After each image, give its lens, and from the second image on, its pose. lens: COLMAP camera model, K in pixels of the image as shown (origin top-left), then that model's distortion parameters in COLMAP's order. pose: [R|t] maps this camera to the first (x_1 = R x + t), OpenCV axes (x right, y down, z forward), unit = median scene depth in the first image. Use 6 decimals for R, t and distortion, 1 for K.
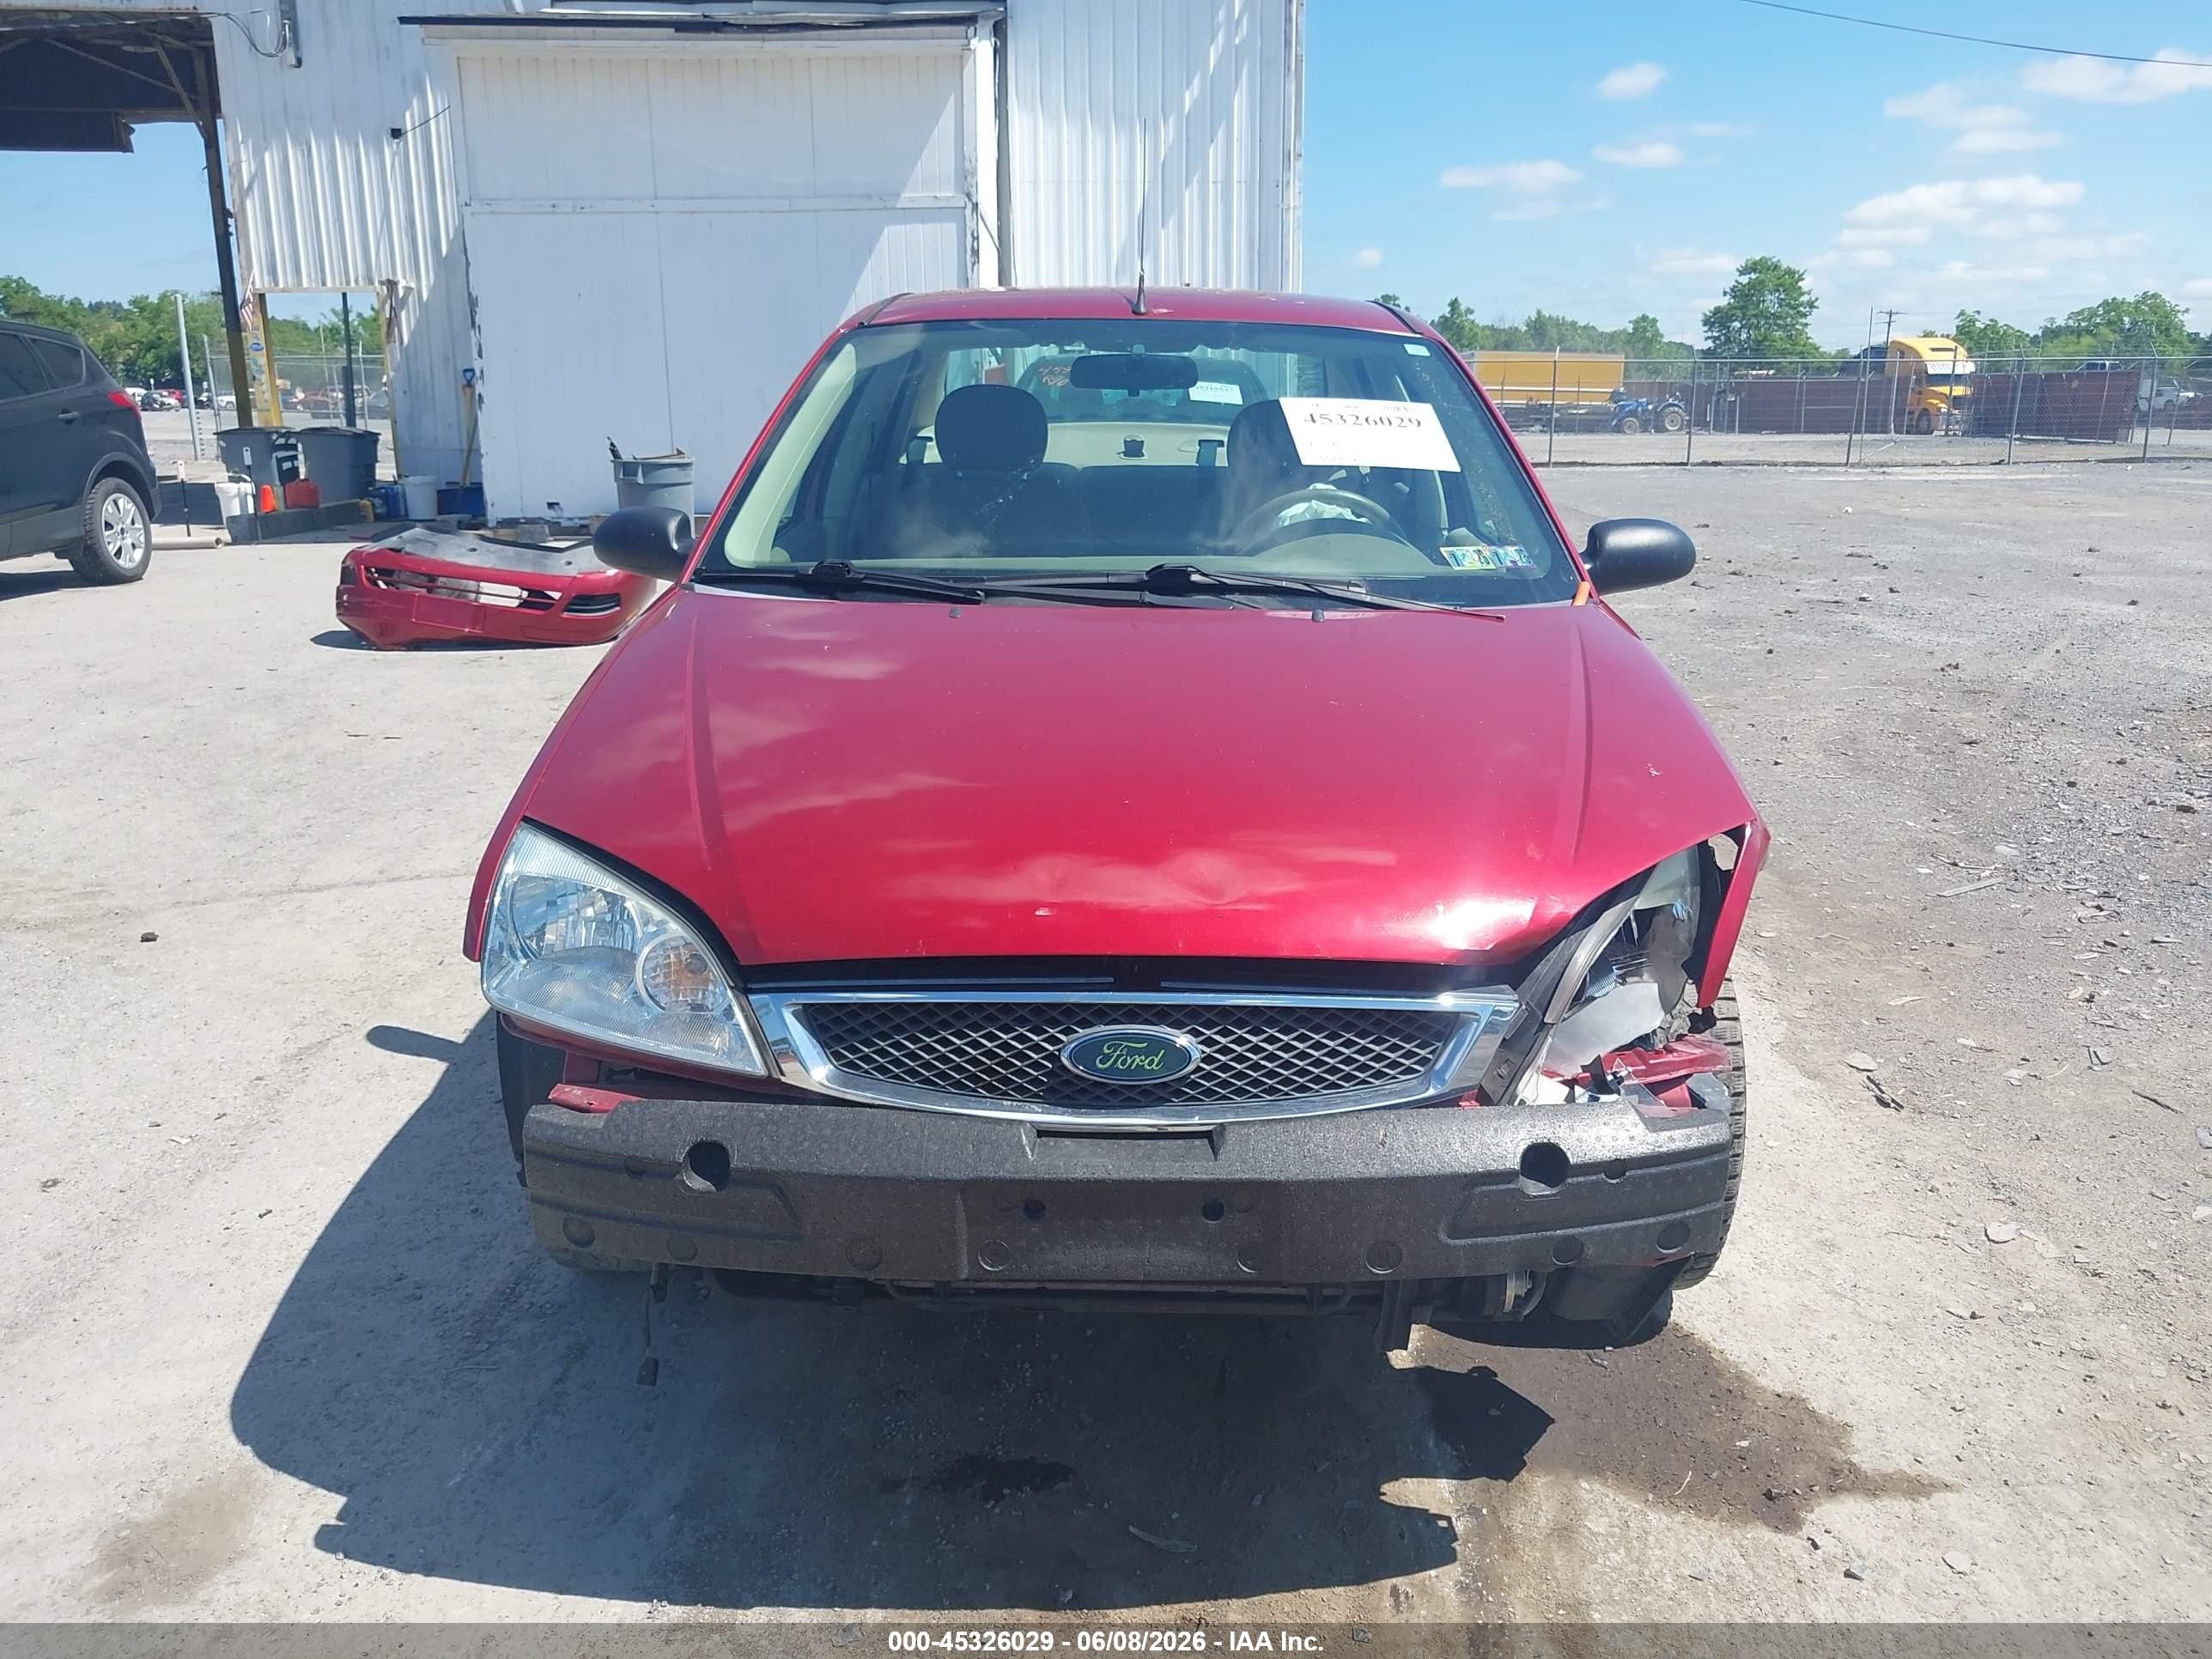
lens RADIAL K [[1809.8, 0, 1106.0], [0, 1809.8, 829.5], [0, 0, 1]] dist [-0.014700, 0.000740]
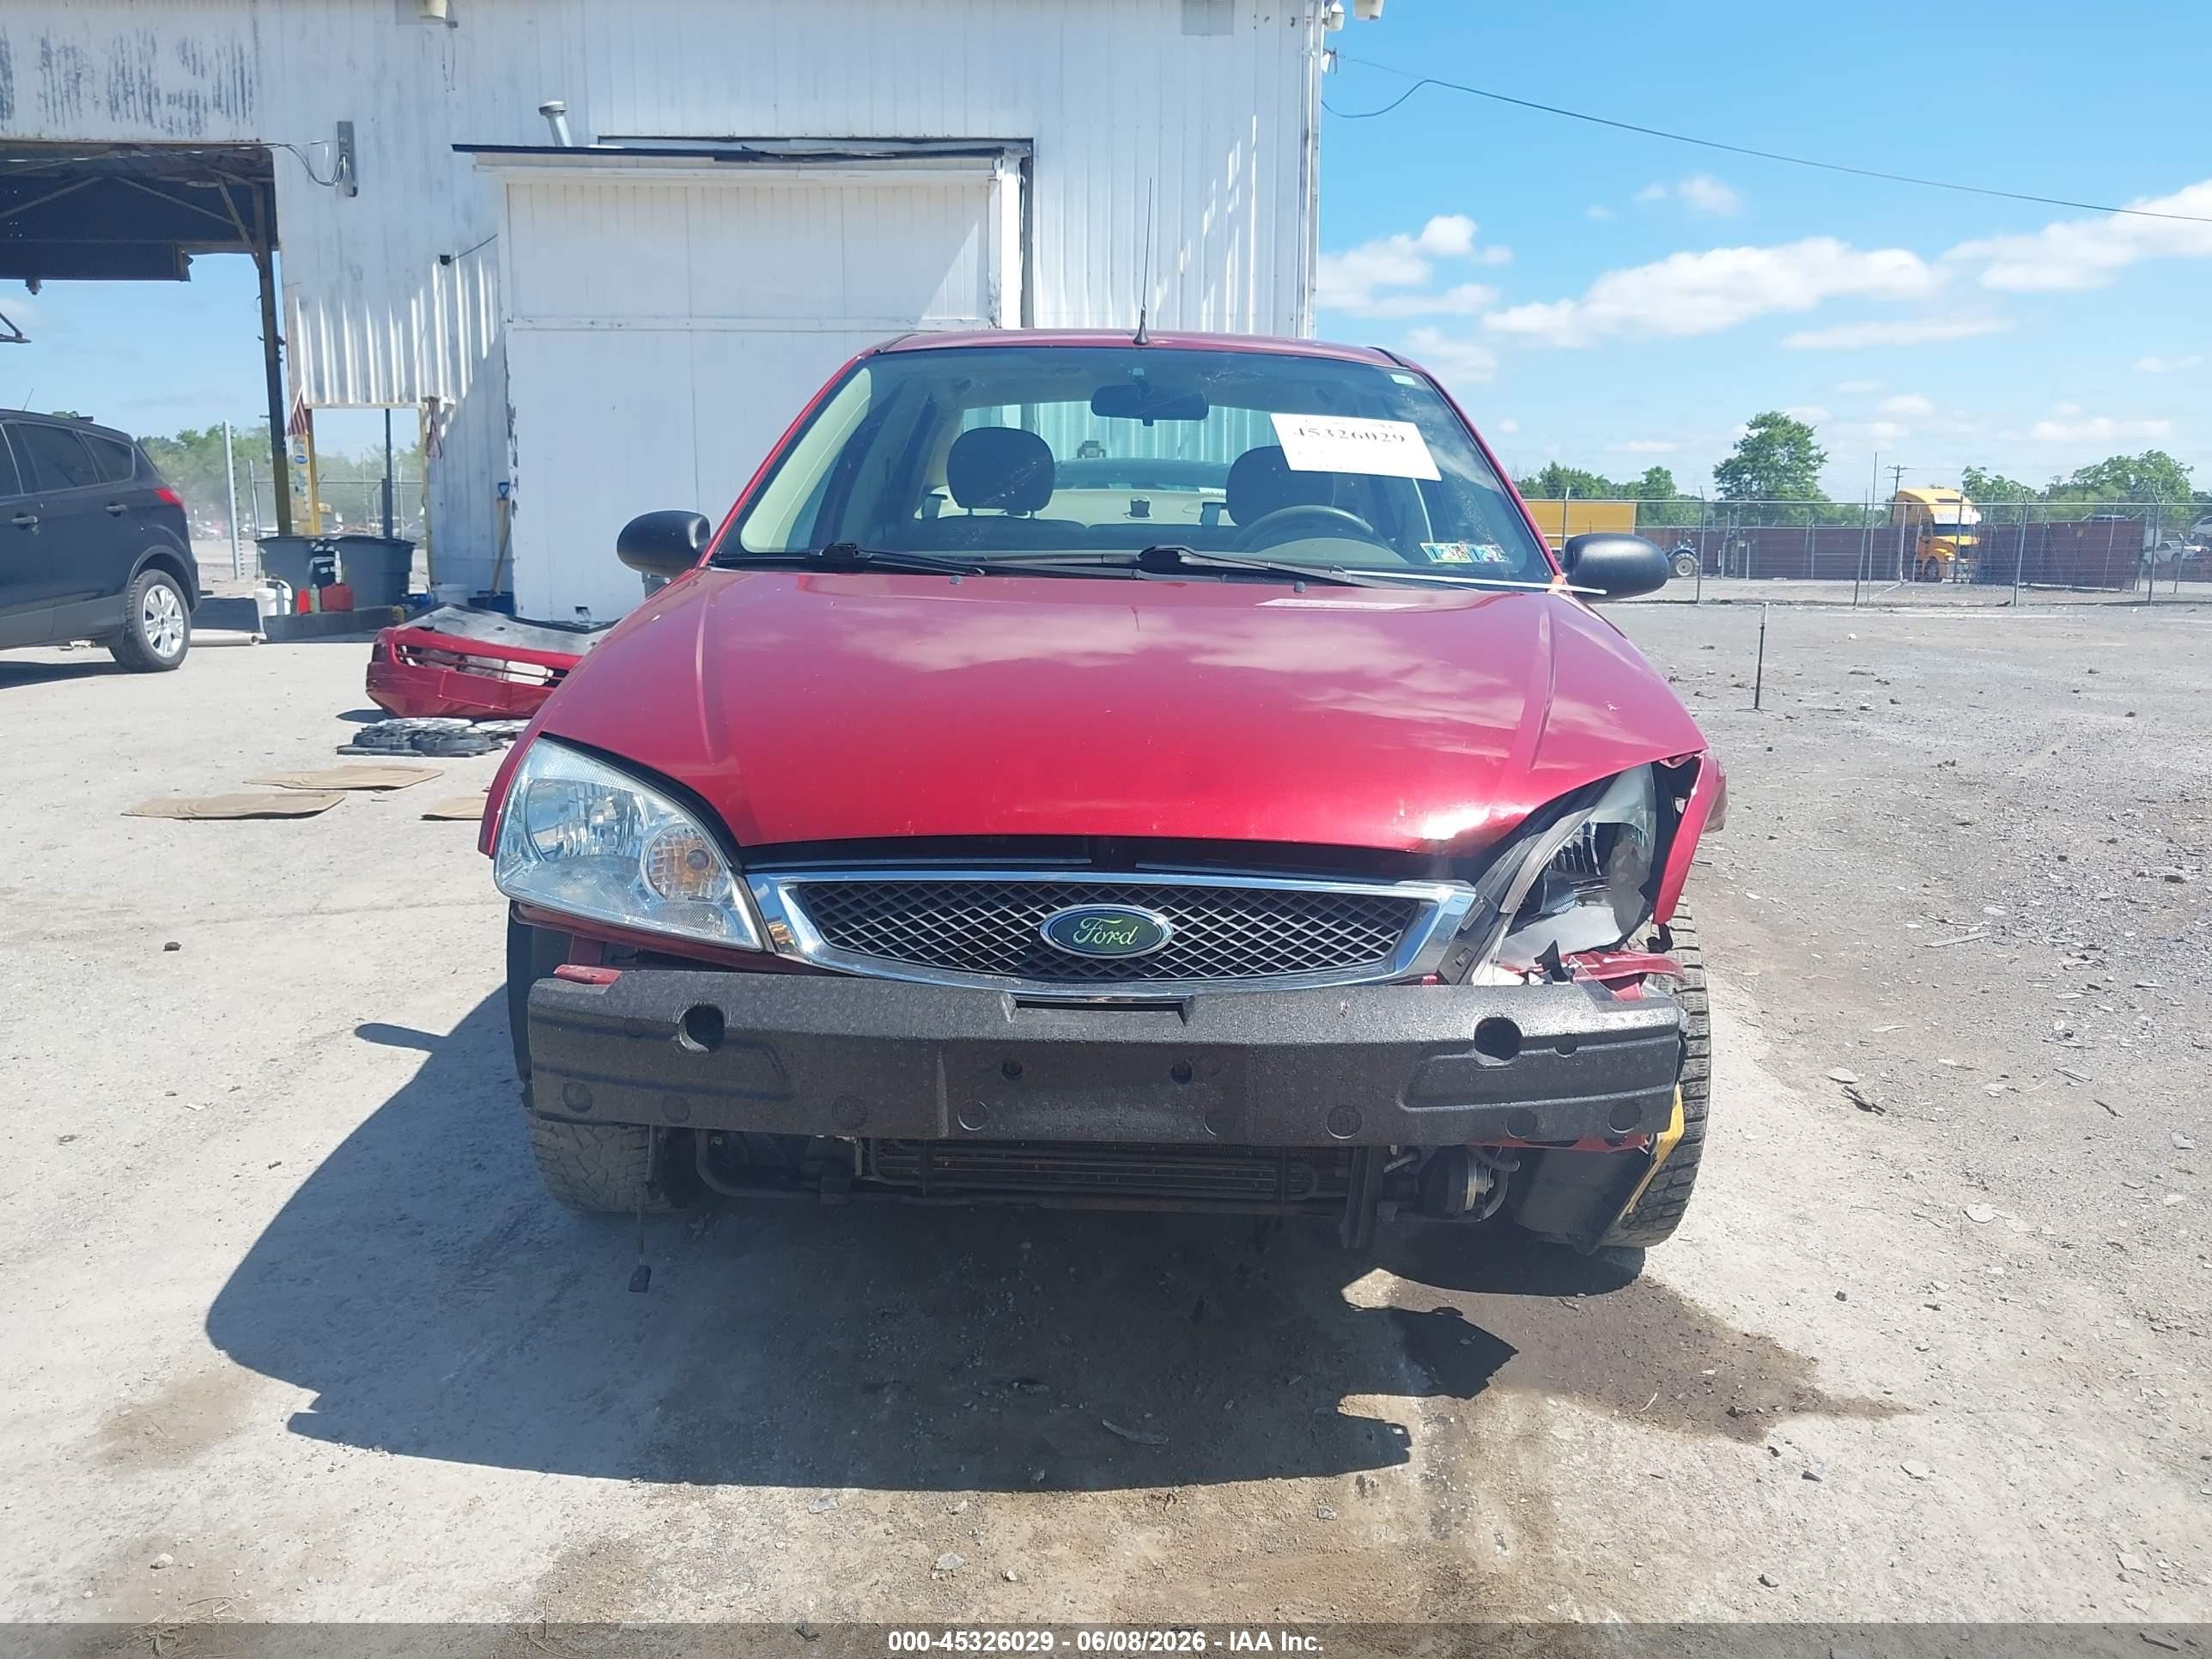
lens RADIAL K [[1809.8, 0, 1106.0], [0, 1809.8, 829.5], [0, 0, 1]] dist [-0.014700, 0.000740]
pose [[0.999852, 0.013974, -0.010037, 0.014649], [-0.014743, 0.996593, -0.081144, 0.096877], [0.008869, 0.081279, 0.996652, -0.034615]]
